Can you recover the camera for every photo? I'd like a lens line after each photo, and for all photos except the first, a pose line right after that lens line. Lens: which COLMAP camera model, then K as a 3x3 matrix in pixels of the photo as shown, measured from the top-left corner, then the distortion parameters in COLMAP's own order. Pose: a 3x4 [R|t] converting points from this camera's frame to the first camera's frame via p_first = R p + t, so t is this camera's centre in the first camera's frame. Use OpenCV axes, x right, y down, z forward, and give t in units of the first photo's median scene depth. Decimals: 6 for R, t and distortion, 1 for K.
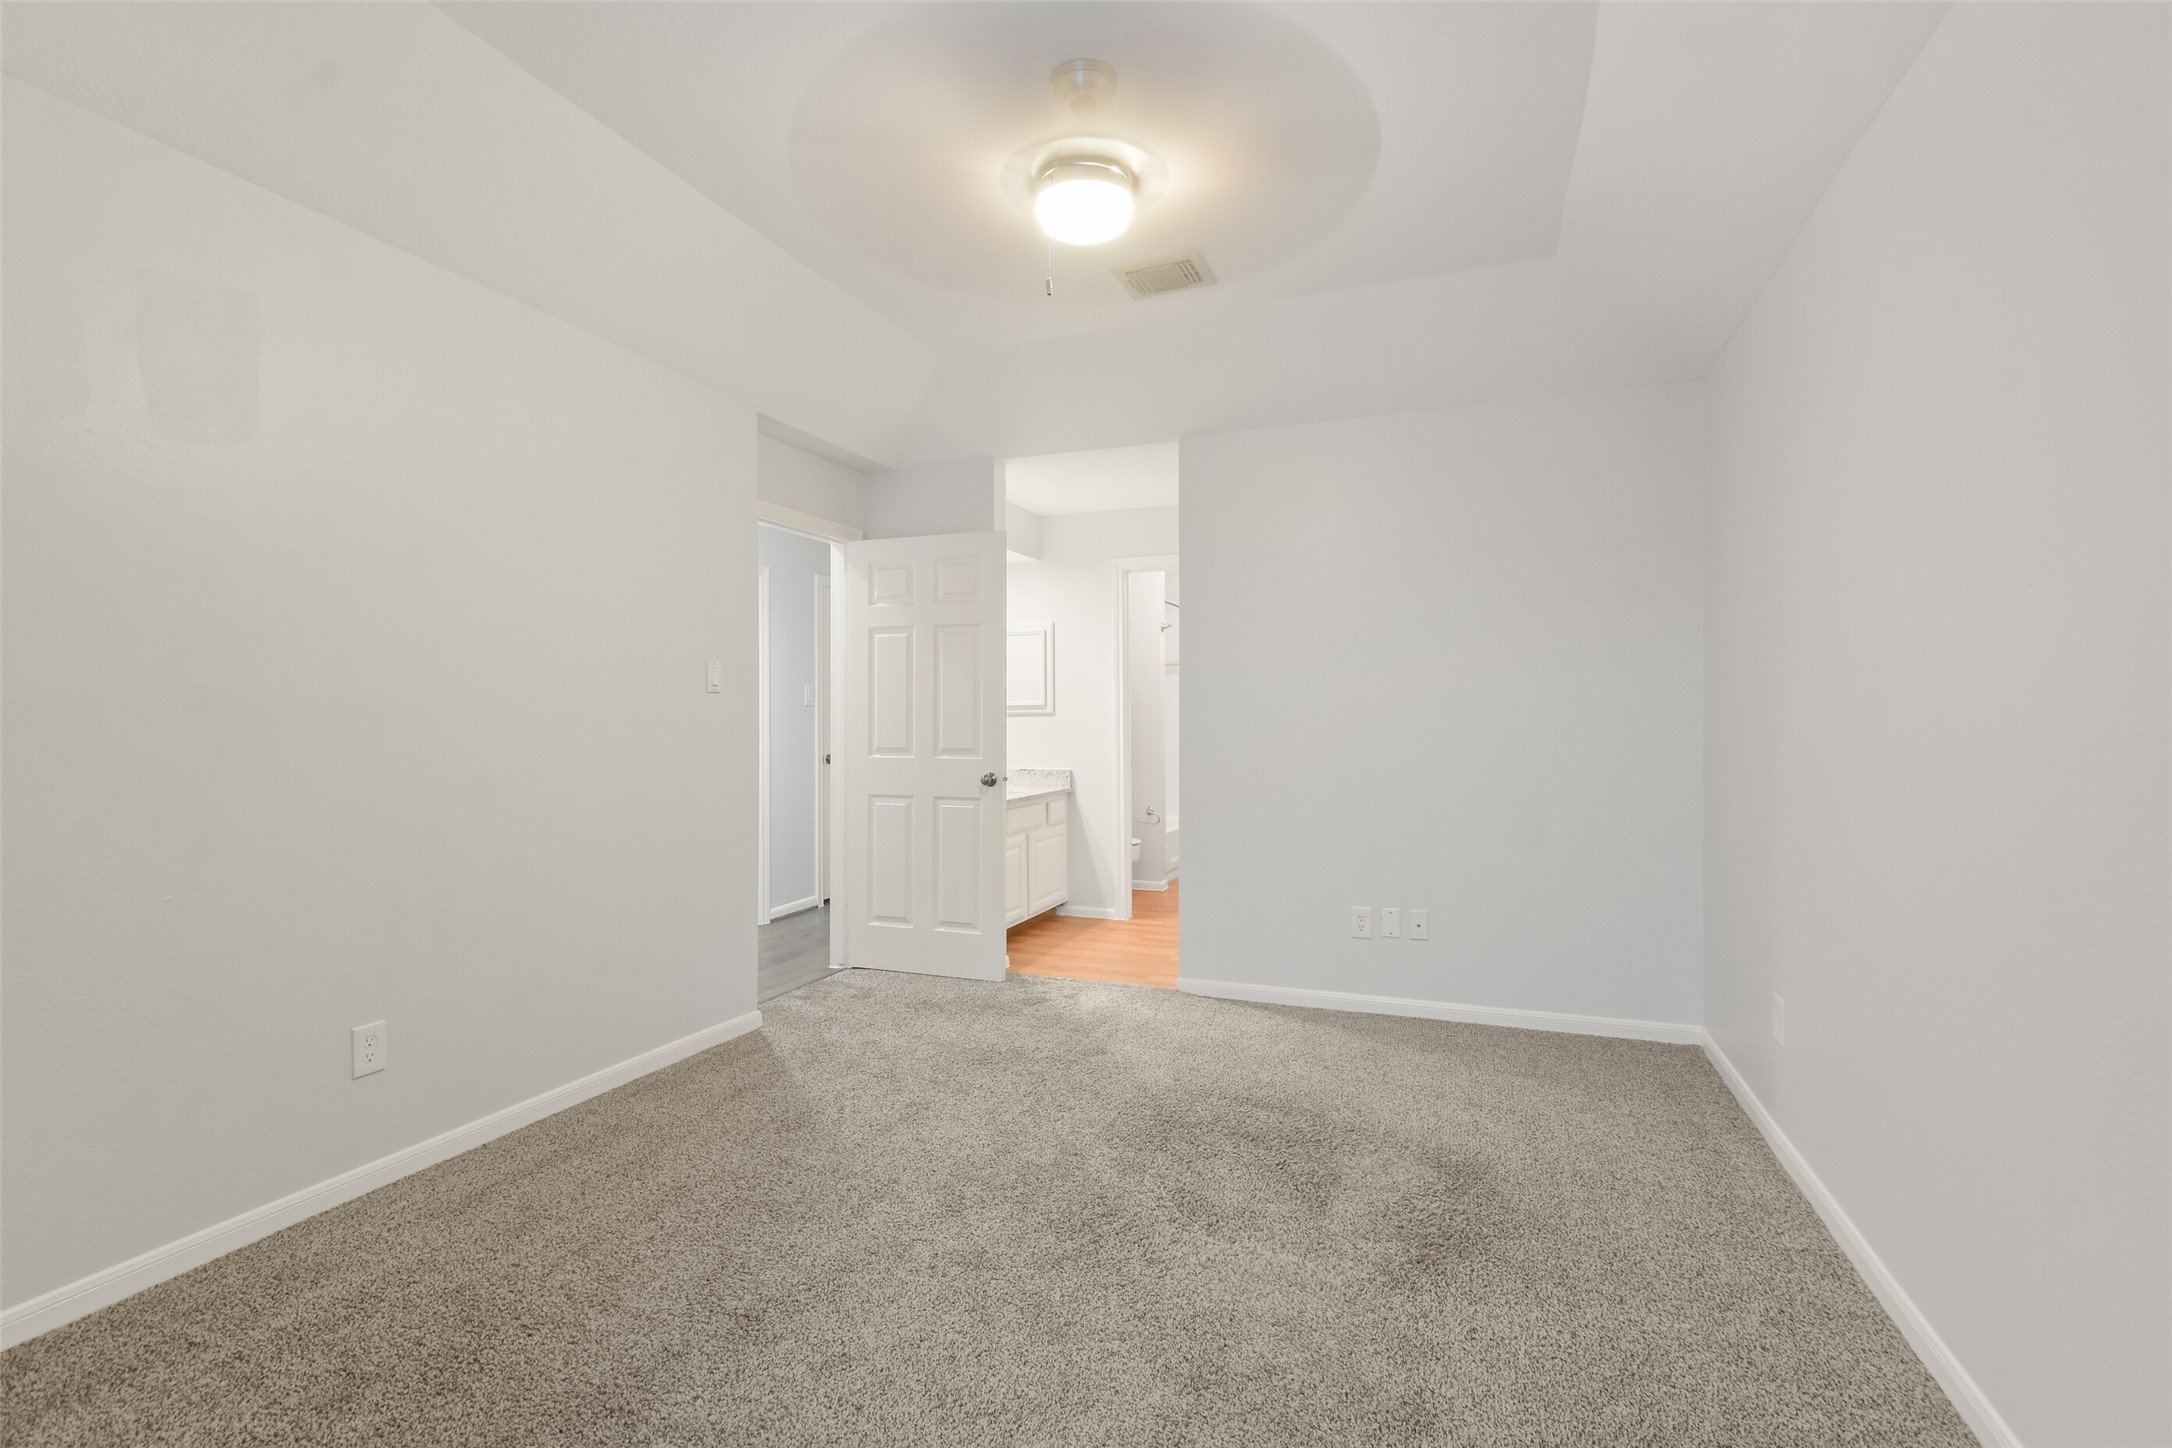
lens RADIAL K [[963.4, 0, 1087.1], [0, 963.4, 719.9], [0, 0, 1]] dist [0.012249, -0.011280]
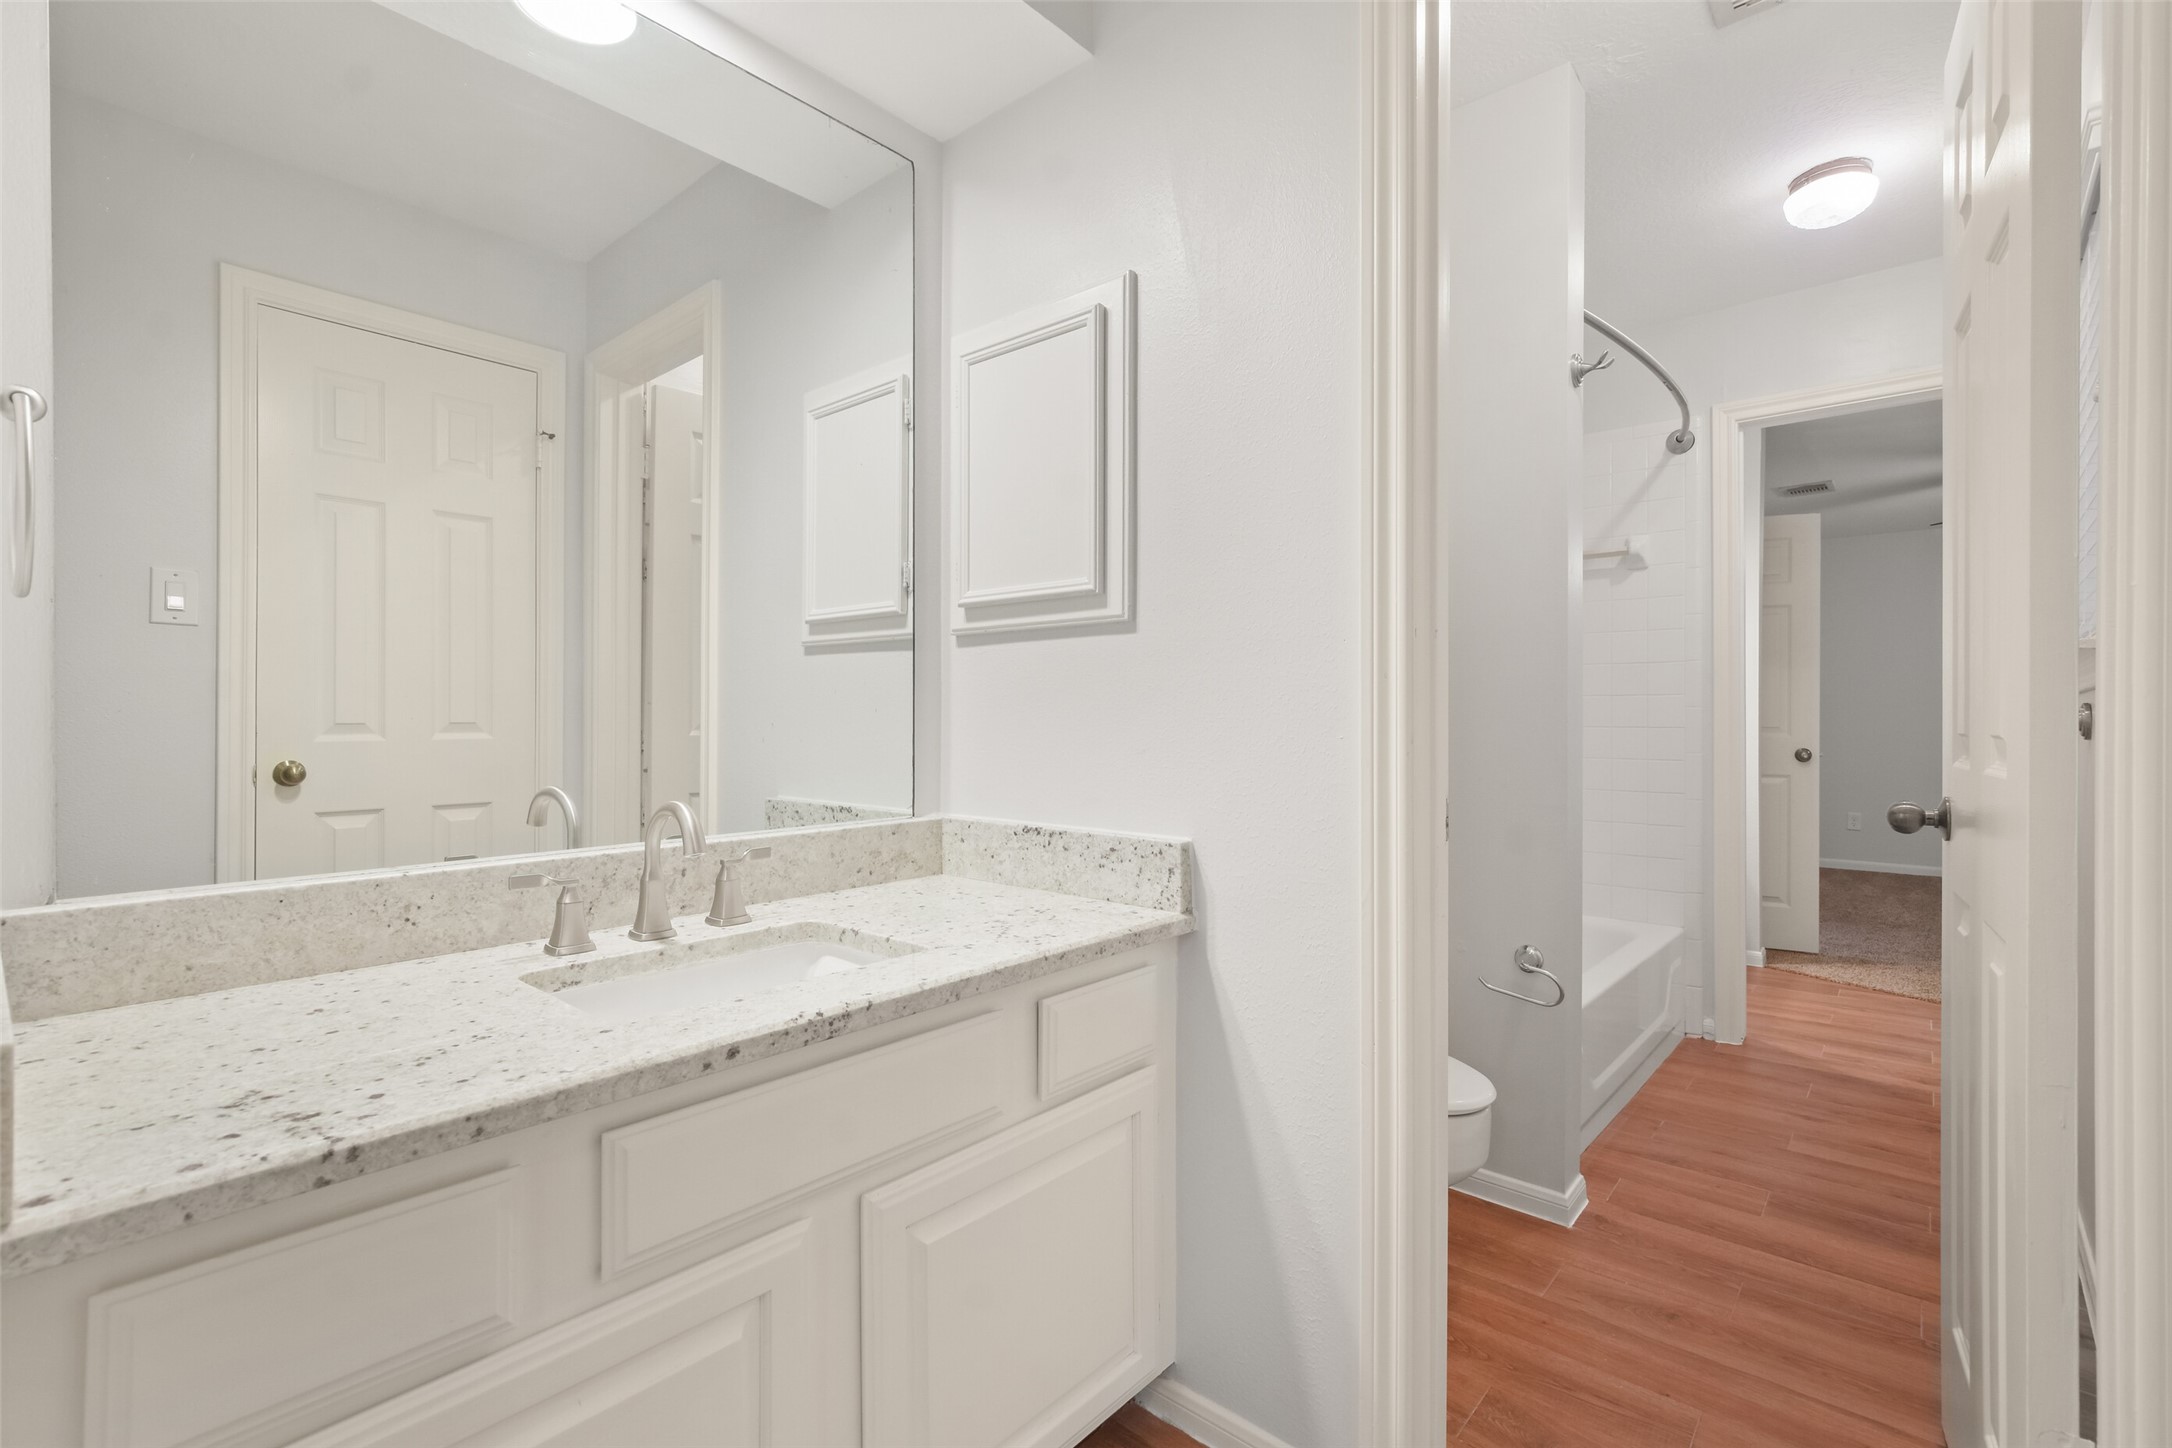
lens RADIAL K [[963.4, 0, 1087.1], [0, 963.4, 719.9], [0, 0, 1]] dist [0.012249, -0.011280]
pose [[0.939973, 0.006732, -0.341182, 0.042584], [-0.003785, 0.999950, 0.009304, 0.017528], [0.341227, -0.007454, 0.939951, 0.755193]]
